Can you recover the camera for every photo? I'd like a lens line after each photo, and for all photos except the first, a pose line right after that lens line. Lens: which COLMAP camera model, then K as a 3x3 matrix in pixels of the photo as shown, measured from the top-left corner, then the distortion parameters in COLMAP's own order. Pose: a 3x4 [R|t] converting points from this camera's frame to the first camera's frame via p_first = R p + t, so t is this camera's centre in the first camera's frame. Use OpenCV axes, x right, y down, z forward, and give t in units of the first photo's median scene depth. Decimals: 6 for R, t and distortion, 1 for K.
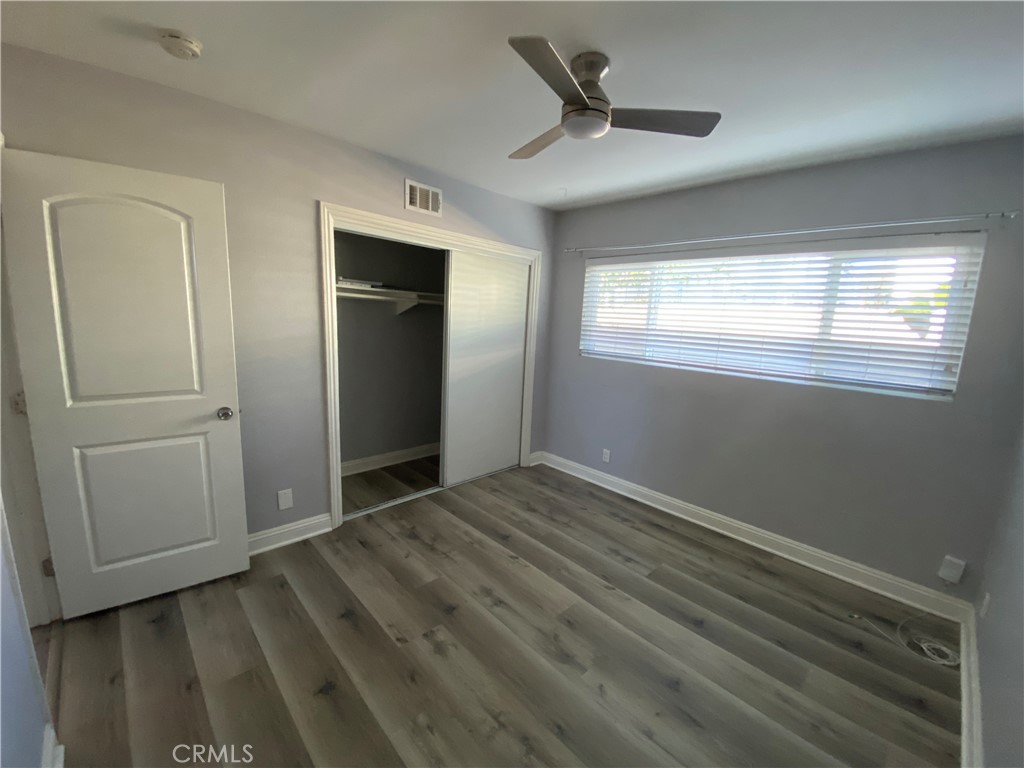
lens RADIAL K [[421.2, 0, 509.5], [0, 421.2, 386.6], [0, 0, 1]] dist [0.036570, -0.027678]
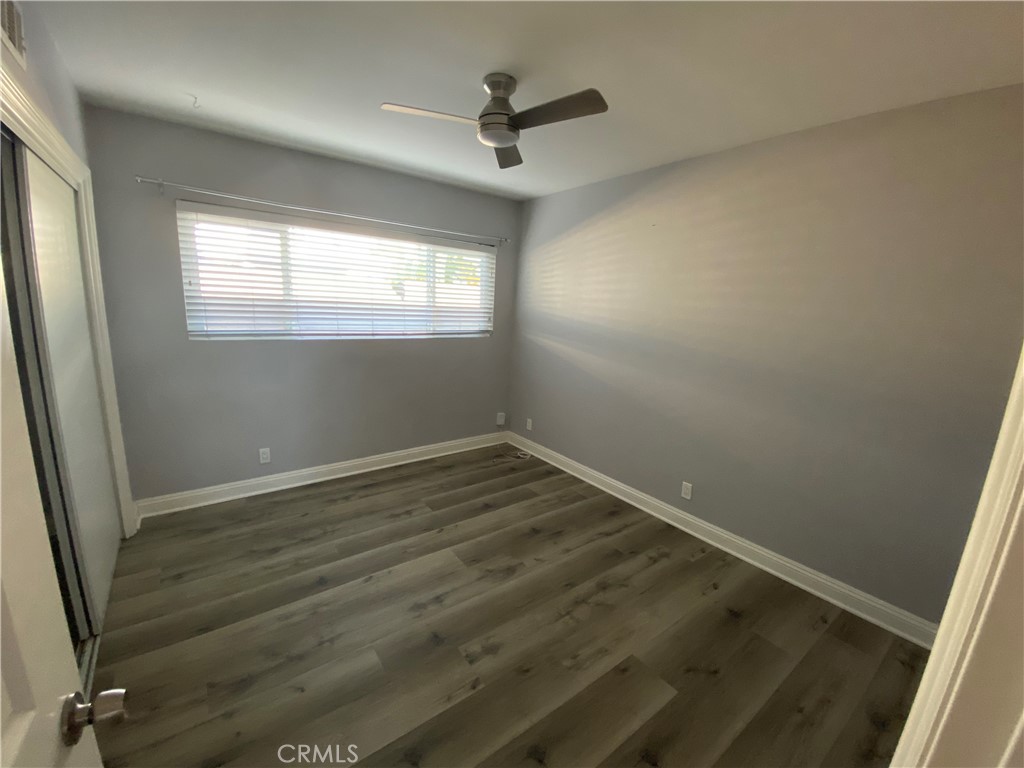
lens RADIAL K [[421.2, 0, 509.5], [0, 421.2, 386.6], [0, 0, 1]] dist [0.036570, -0.027678]
pose [[0.108331, -0.239479, 0.964839, -0.689277], [0.128472, 0.965785, 0.225289, -0.131502], [-0.985779, 0.099549, 0.135390, 0.551554]]
